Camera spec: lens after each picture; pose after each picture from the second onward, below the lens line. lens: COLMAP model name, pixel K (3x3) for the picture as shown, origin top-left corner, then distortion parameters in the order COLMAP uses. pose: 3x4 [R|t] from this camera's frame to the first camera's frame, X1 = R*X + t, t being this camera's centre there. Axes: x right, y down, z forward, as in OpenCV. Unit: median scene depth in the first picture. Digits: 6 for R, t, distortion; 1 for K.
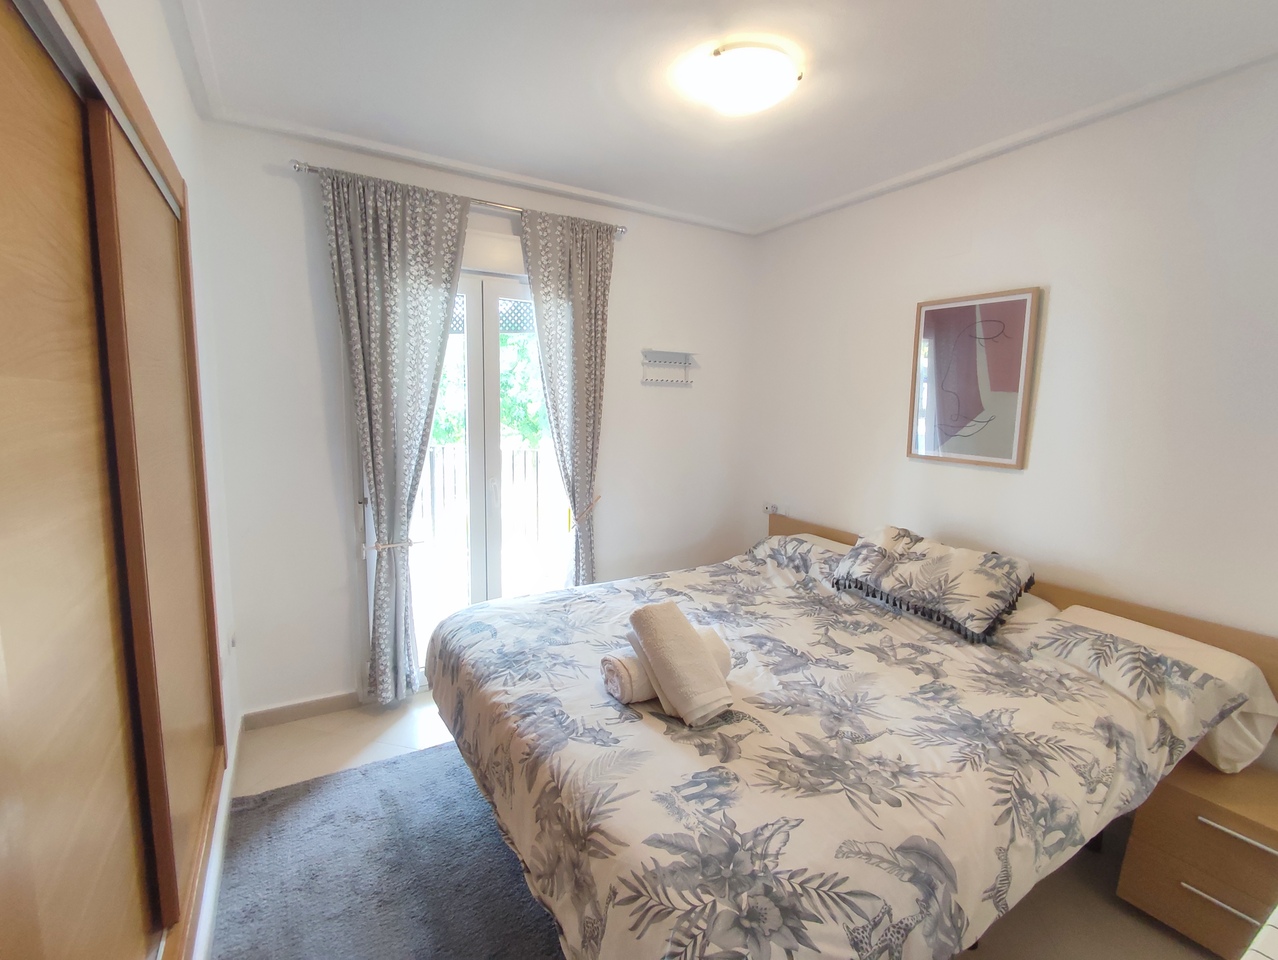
lens RADIAL K [[577.2, 0, 657.1], [0, 577.2, 469.3], [0, 0, 1]] dist [-0.004990, -0.003446]
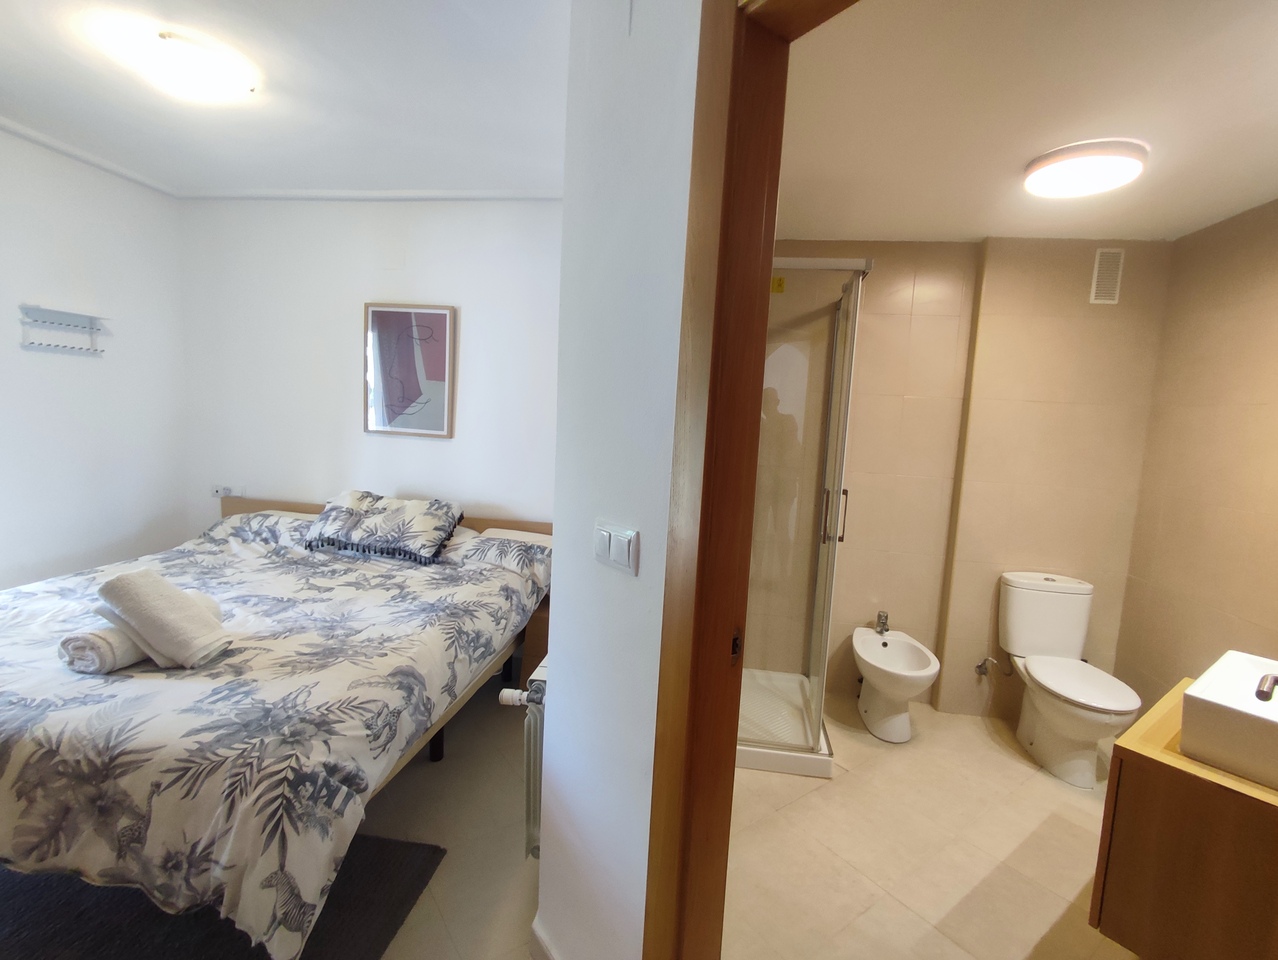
lens RADIAL K [[577.2, 0, 645.0], [0, 577.2, 474.4], [0, 0, 1]] dist [-0.004990, -0.003446]
pose [[0.637707, -0.066430, 0.767409, -0.182651], [0.046206, 0.997779, 0.047975, 0.055591], [-0.768892, 0.004865, 0.639360, -0.324038]]
